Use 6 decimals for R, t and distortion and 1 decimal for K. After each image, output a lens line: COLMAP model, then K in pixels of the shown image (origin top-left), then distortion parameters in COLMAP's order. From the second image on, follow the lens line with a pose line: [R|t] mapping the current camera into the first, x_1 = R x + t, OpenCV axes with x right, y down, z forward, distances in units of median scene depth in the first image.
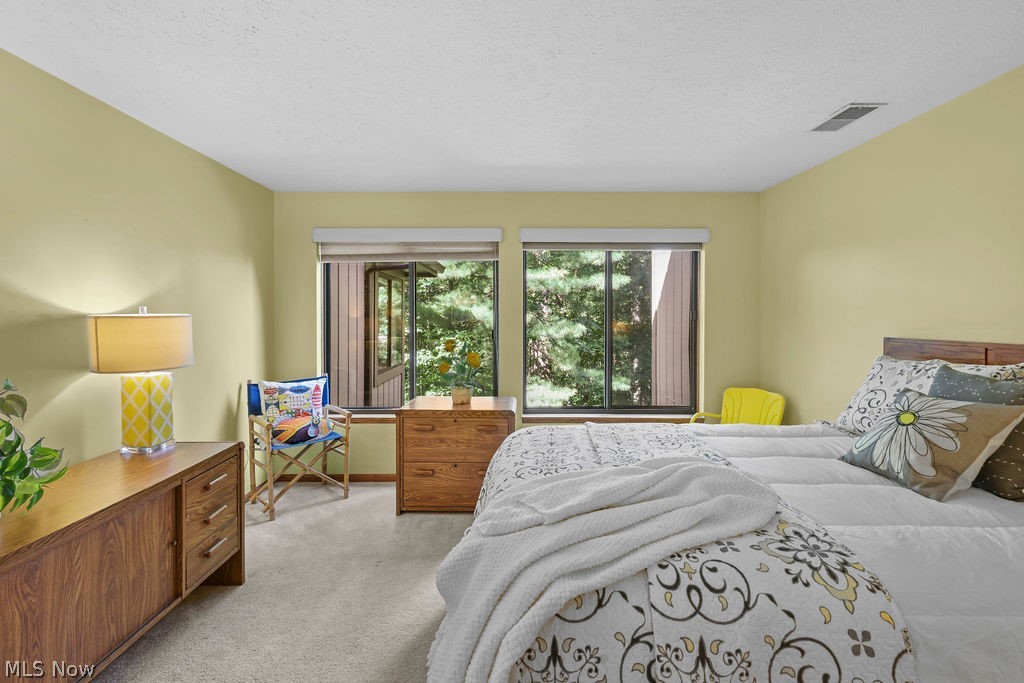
lens RADIAL K [[458.2, 0, 512.5], [0, 458.2, 319.6], [0, 0, 1]] dist [0.002923, 0.000766]
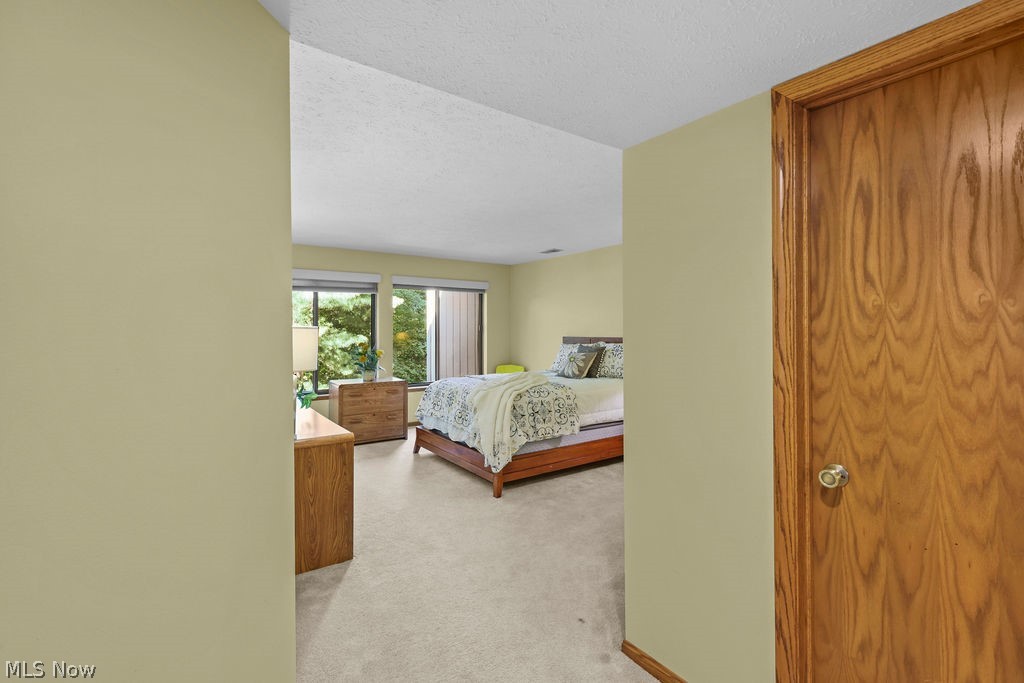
lens RADIAL K [[458.2, 0, 512.5], [0, 458.2, 319.6], [0, 0, 1]] dist [0.002923, 0.000766]
pose [[0.819128, 0.009022, 0.573540, -1.238890], [0.007430, 0.999626, -0.026336, 0.013561], [-0.573563, 0.025834, 0.818754, -1.303824]]
